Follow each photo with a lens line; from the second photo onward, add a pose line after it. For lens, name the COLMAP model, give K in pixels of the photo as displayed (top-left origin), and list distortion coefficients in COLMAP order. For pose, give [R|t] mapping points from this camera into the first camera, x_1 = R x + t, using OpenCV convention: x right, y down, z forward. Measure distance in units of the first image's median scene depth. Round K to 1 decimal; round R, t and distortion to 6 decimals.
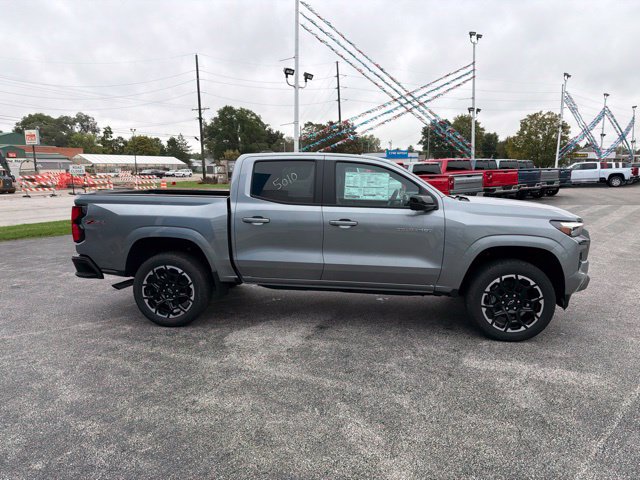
lens RADIAL K [[445.8, 0, 315.5], [0, 445.8, 245.3], [0, 0, 1]] dist [0.046203, -0.060959]
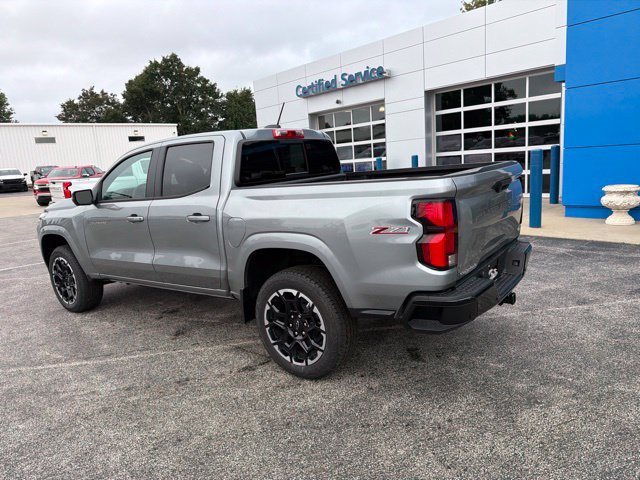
lens RADIAL K [[445.8, 0, 314.0], [0, 445.8, 242.3], [0, 0, 1]] dist [0.046203, -0.060959]
pose [[-0.863489, -0.022260, 0.503876, -0.651609], [0.158768, 0.936242, 0.313440, -0.288579], [-0.478727, 0.350651, -0.804900, 1.903055]]
